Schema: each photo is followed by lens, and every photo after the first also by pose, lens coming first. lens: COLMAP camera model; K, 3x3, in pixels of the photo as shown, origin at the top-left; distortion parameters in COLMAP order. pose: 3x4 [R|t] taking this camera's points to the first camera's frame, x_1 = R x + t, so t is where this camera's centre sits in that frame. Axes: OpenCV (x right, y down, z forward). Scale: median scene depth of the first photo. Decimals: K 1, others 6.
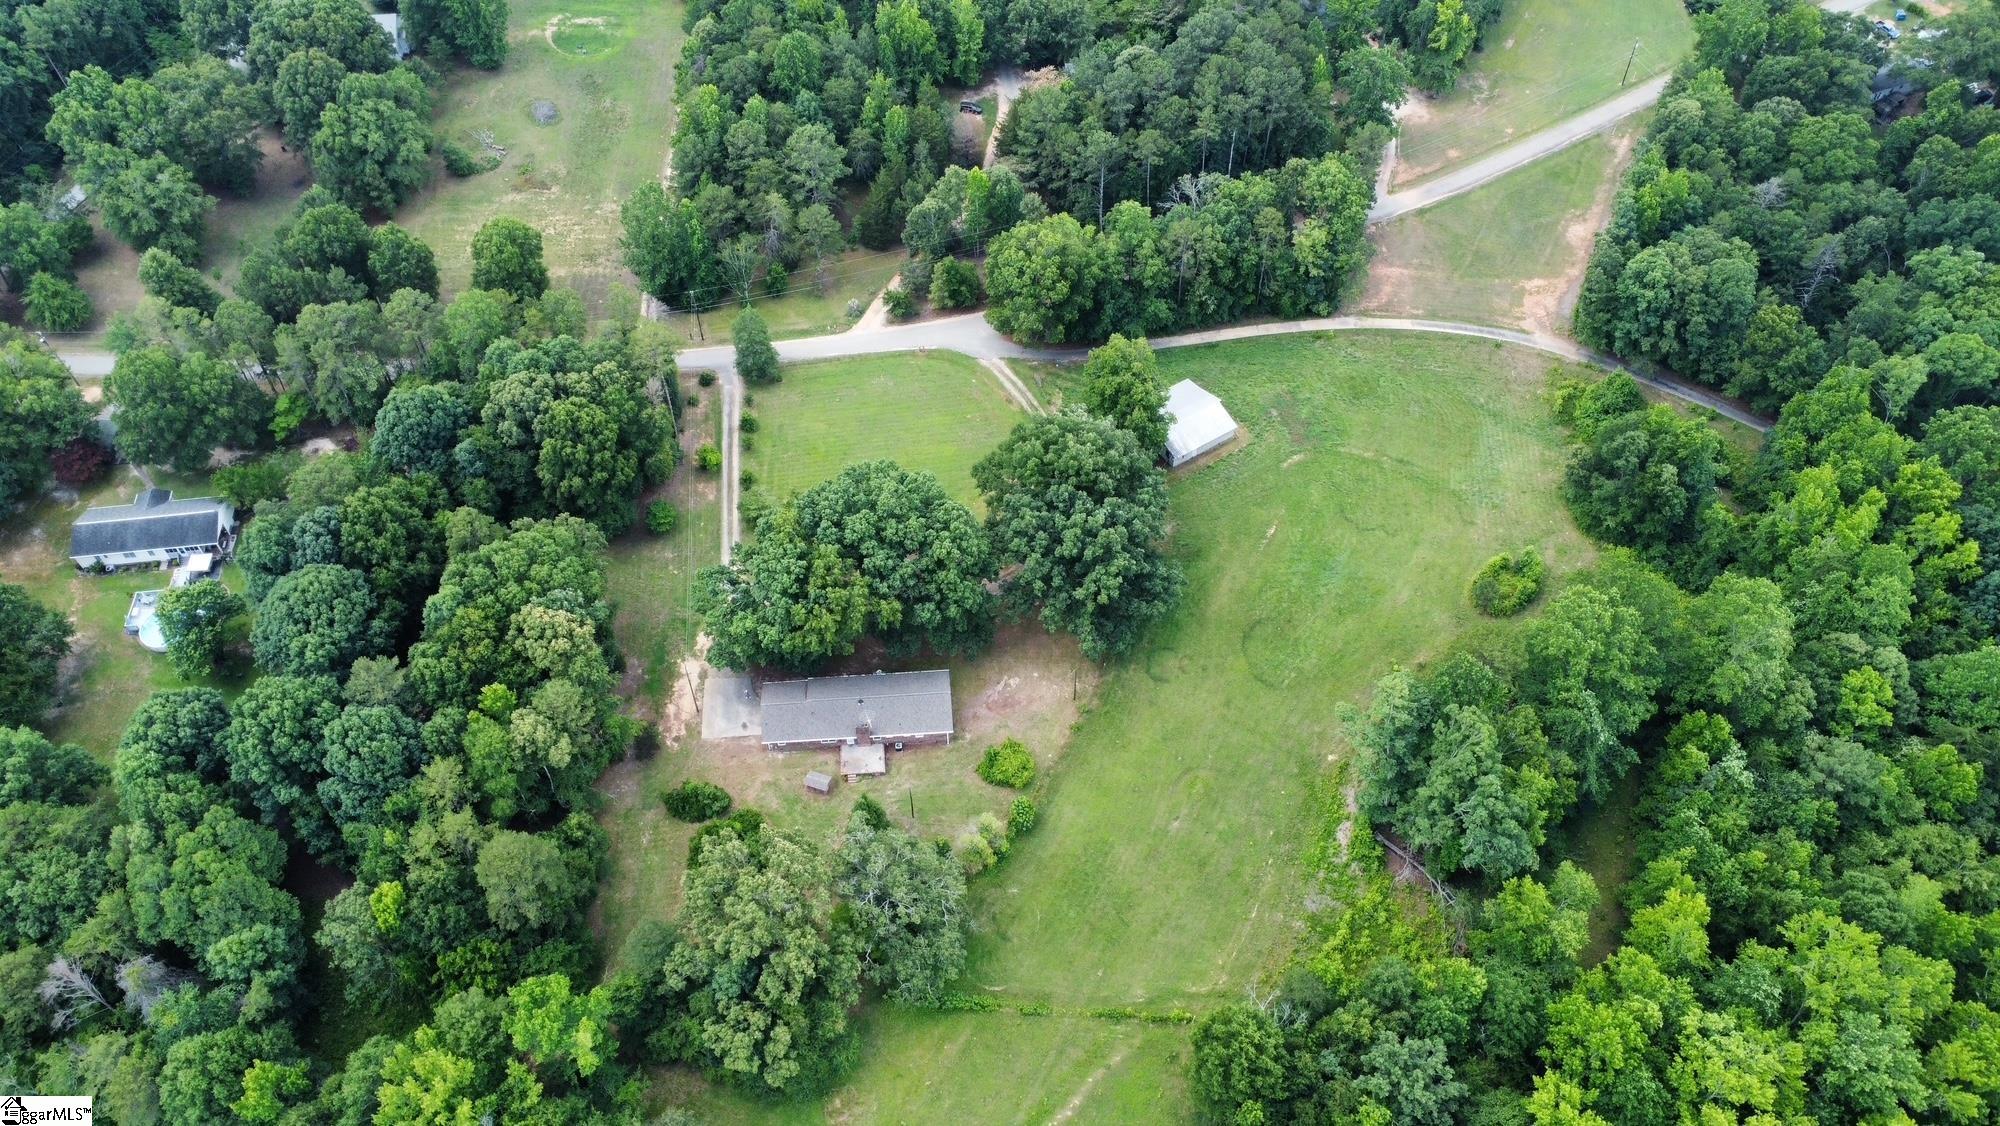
lens RADIAL K [[1488.1, 0, 970.3], [0, 1488.1, 565.7], [0, 0, 1]] dist [-0.215143, 0.465682]
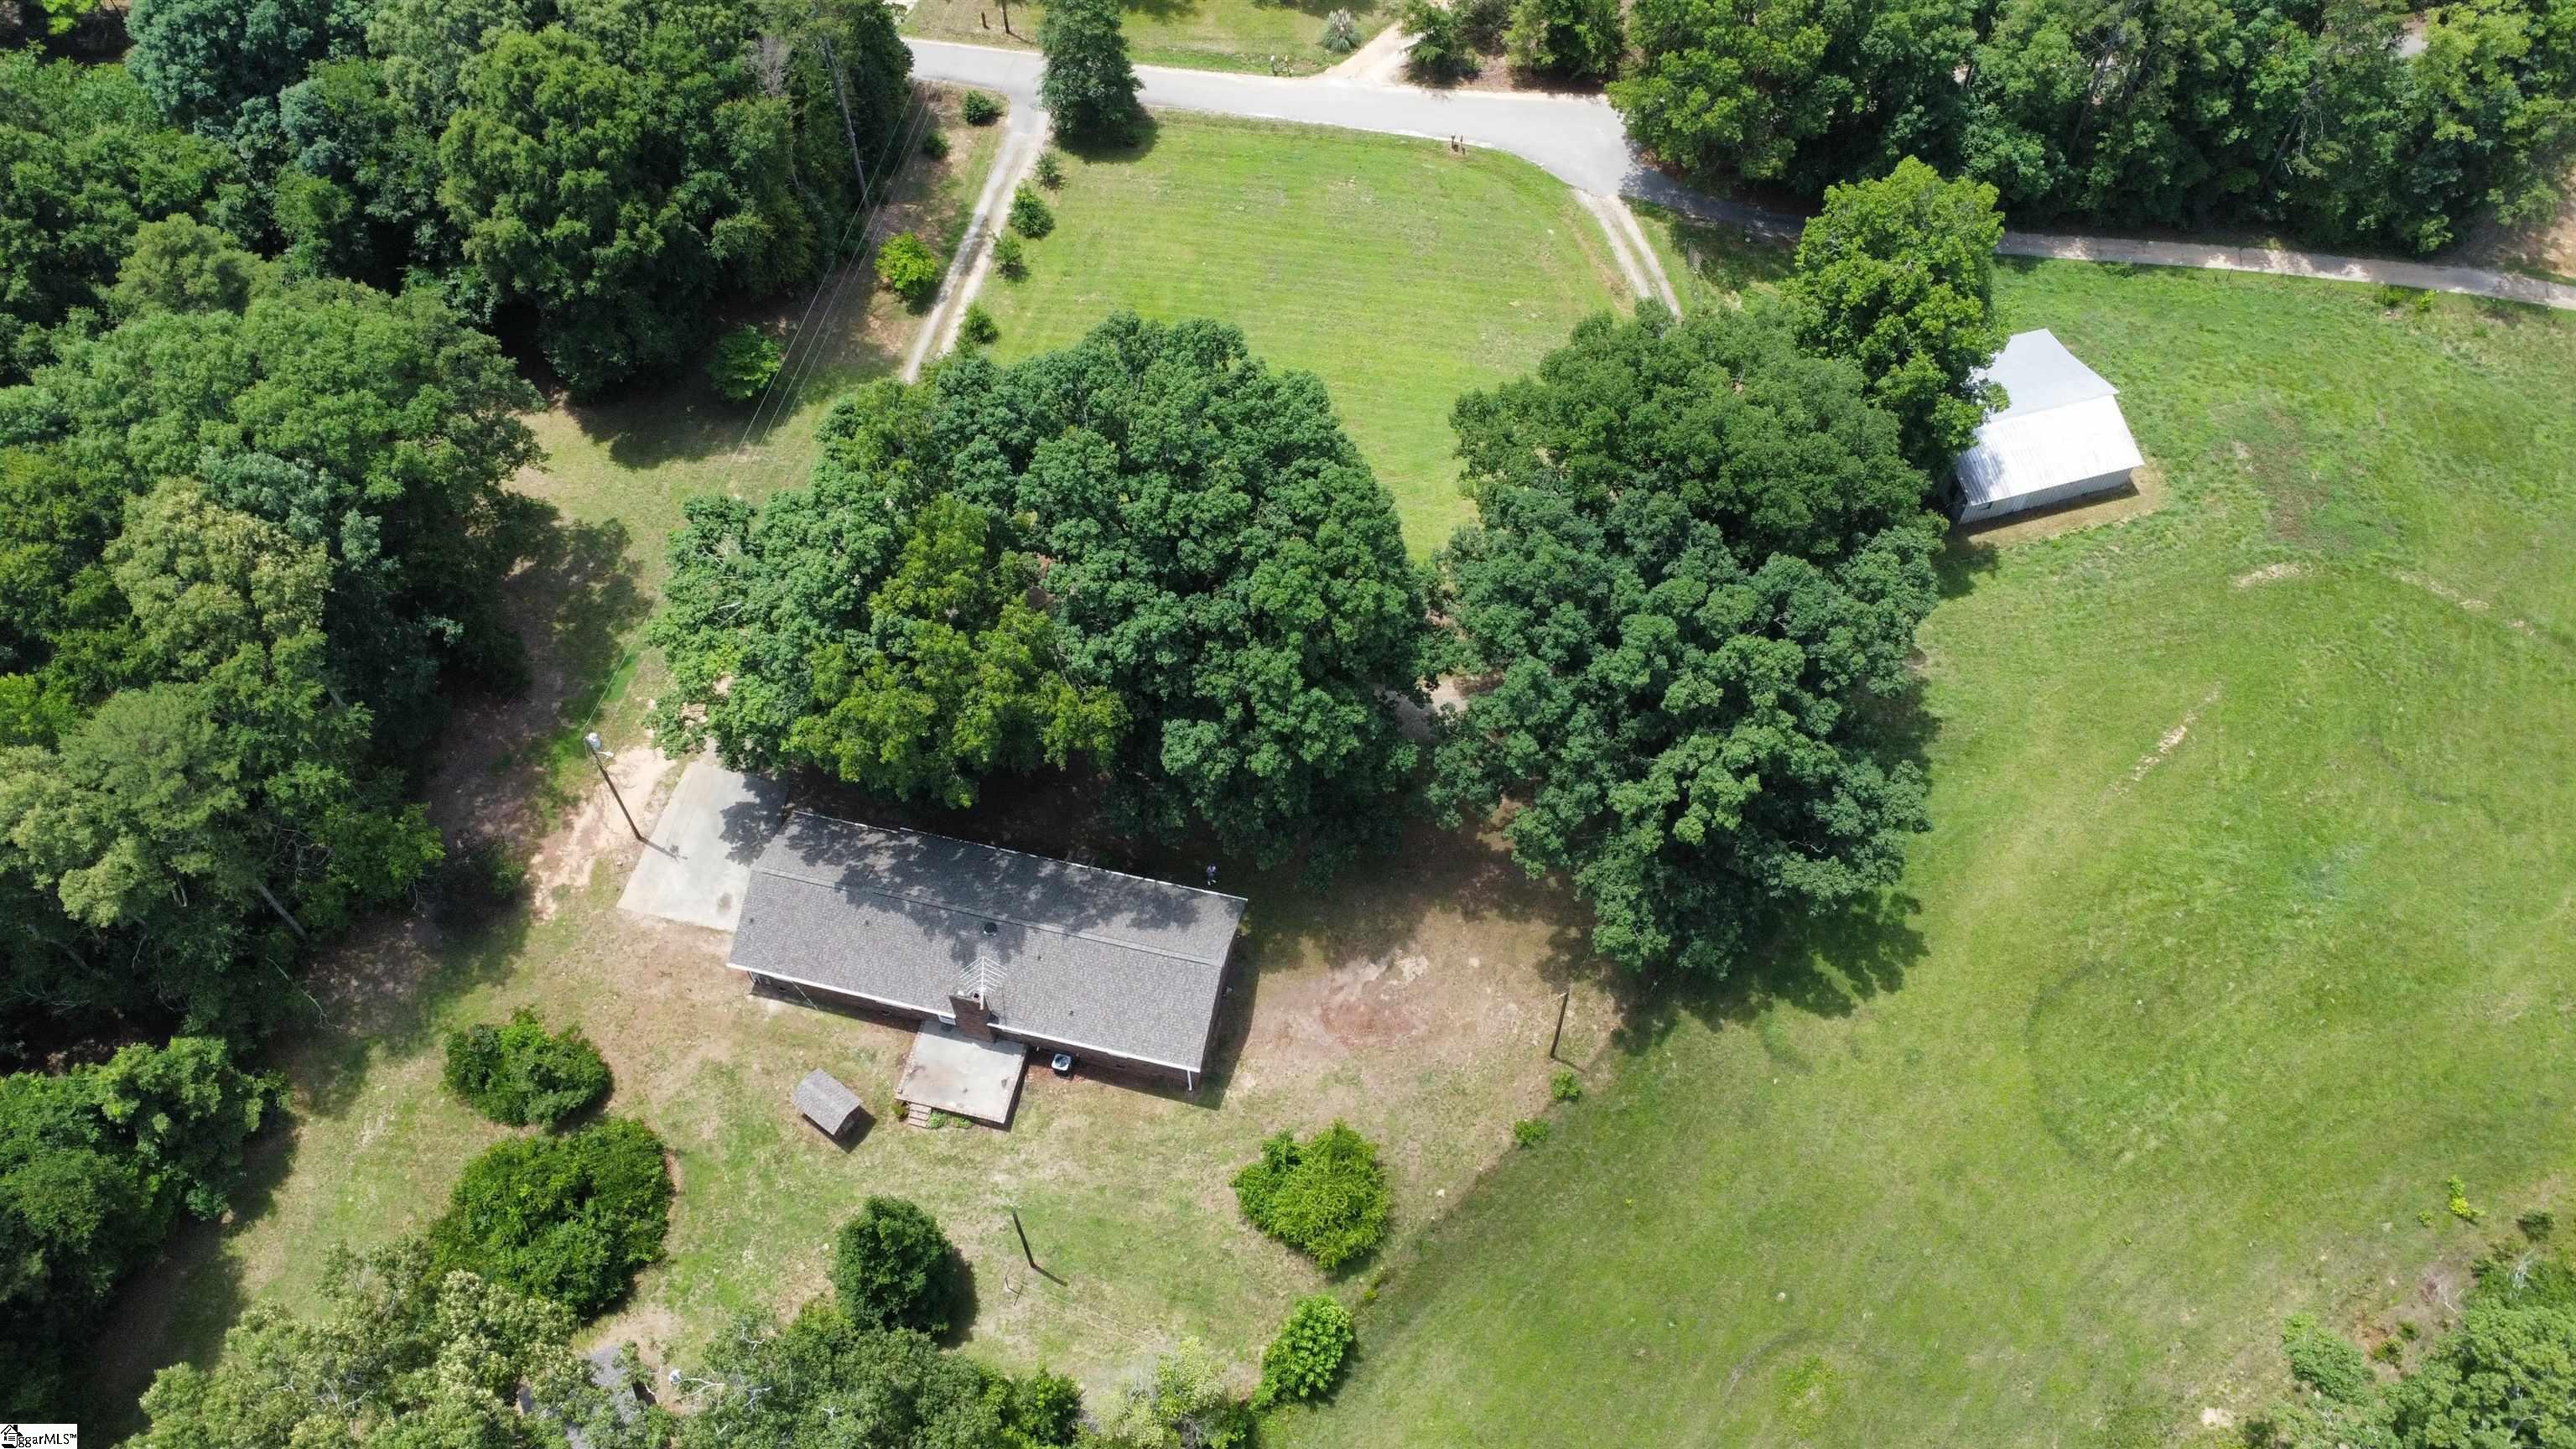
lens RADIAL K [[1917.9, 0, 1263.6], [0, 1917.9, 737.4], [0, 0, 1]] dist [-0.134730, 0.213732]
pose [[0.956273, 0.244170, -0.161008, 0.059124], [-0.229689, 0.967754, 0.103416, -0.022113], [0.181067, -0.061912, 0.981520, 0.517938]]
